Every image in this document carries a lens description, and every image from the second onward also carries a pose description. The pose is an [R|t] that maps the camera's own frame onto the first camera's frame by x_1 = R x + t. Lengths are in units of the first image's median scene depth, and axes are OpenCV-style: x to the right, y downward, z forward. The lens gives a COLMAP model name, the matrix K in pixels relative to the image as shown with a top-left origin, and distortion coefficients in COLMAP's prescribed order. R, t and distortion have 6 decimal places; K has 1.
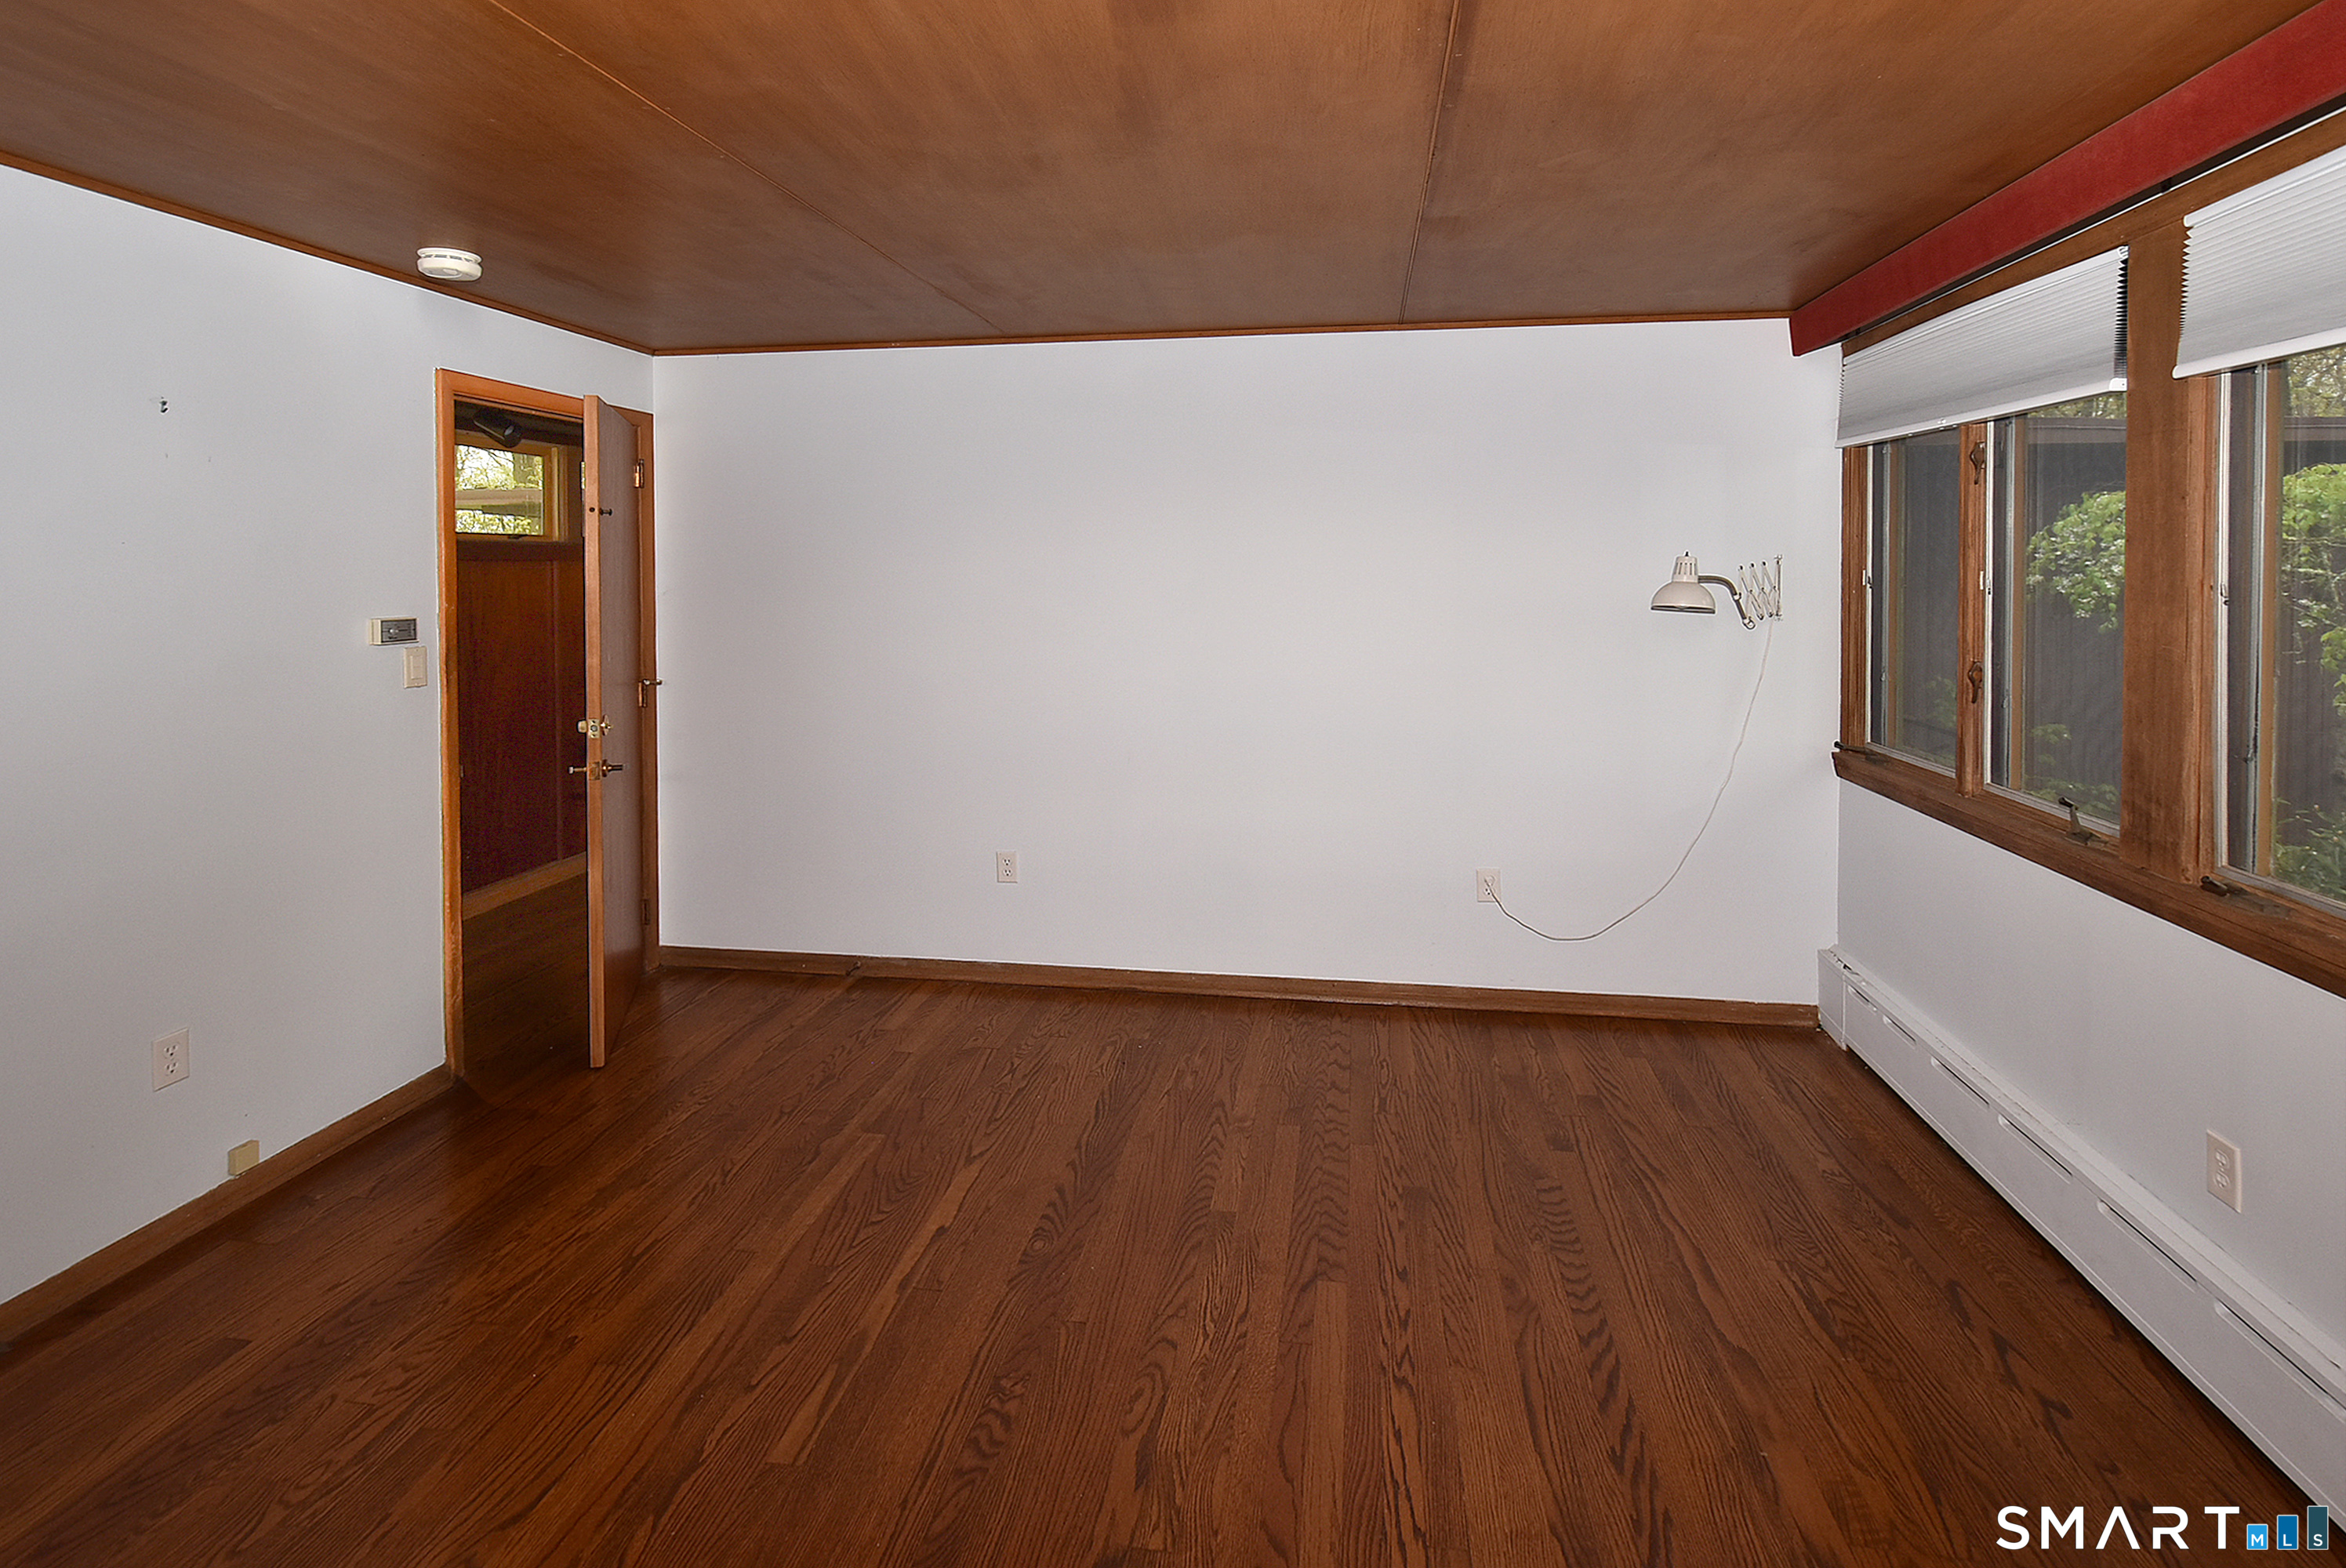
lens RADIAL K [[1113.3, 0, 1173.0], [0, 1113.3, 784.0], [0, 0, 1]] dist [-0.003268, -0.002023]
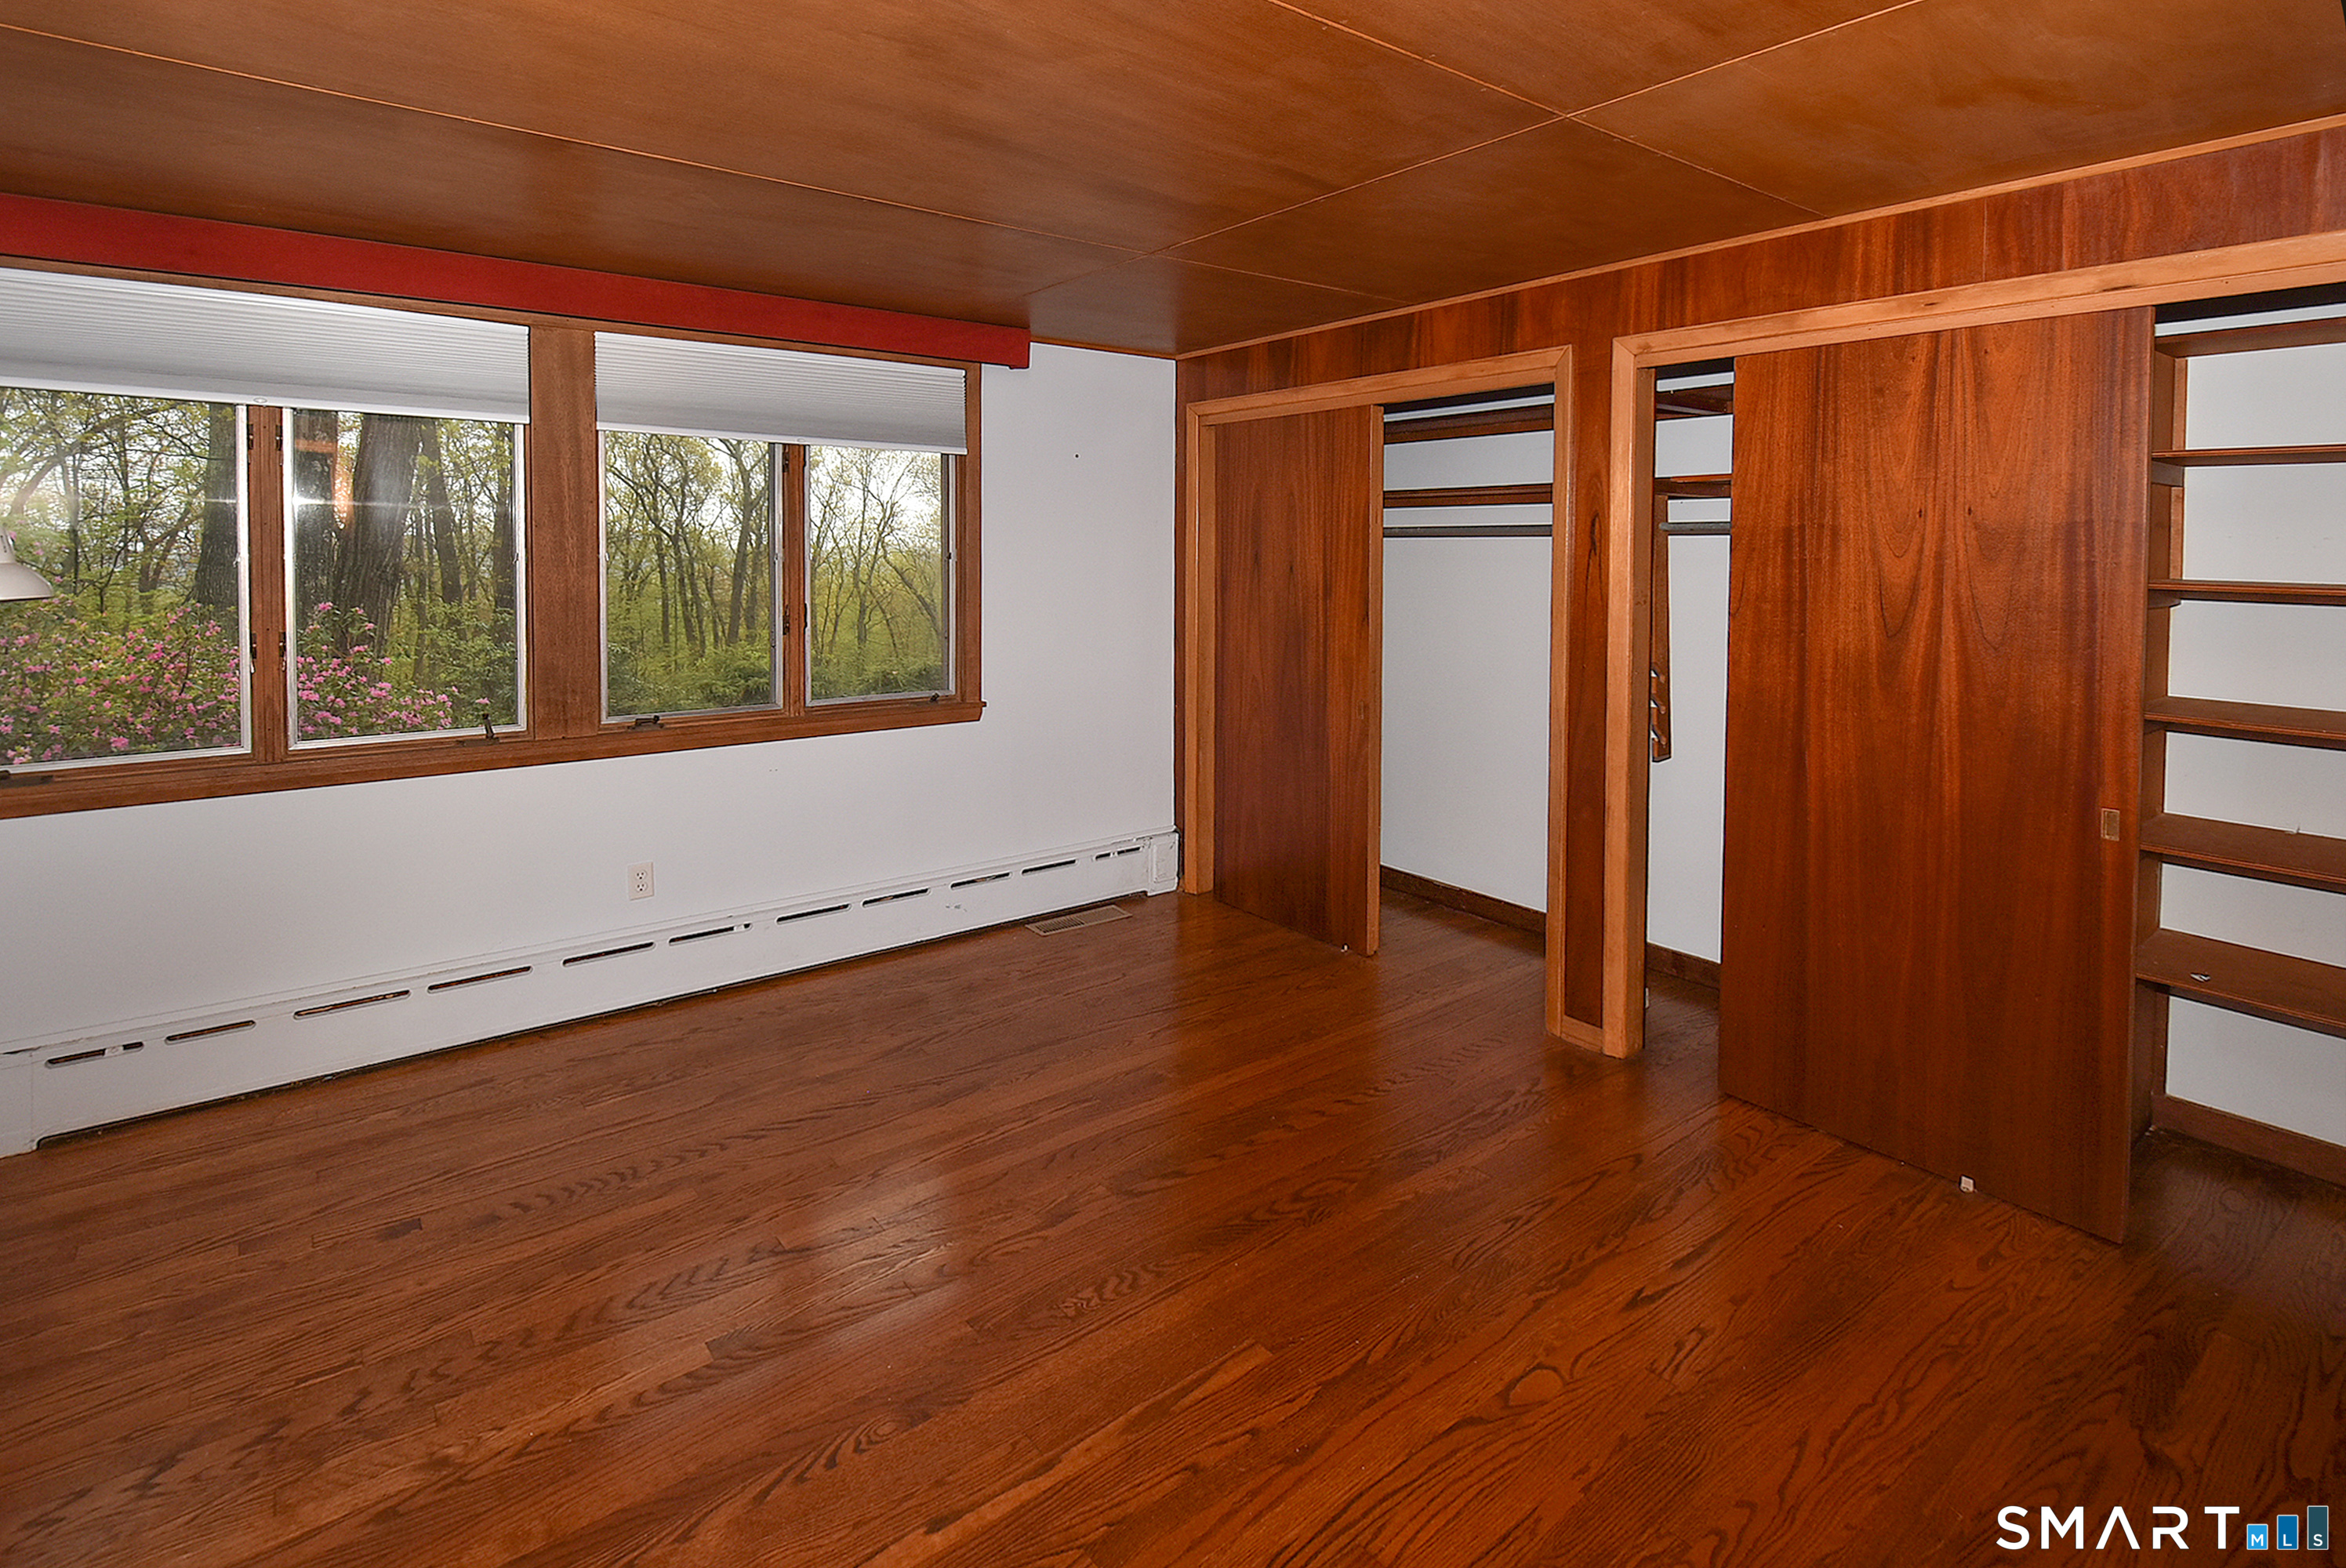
lens RADIAL K [[1113.3, 0, 1173.0], [0, 1113.3, 784.0], [0, 0, 1]] dist [-0.003268, -0.002023]
pose [[-0.730062, -0.144507, 0.667928, -0.819766], [0.128762, 0.930793, 0.342118, -0.291850], [-0.671141, 0.335771, -0.660929, 1.374892]]
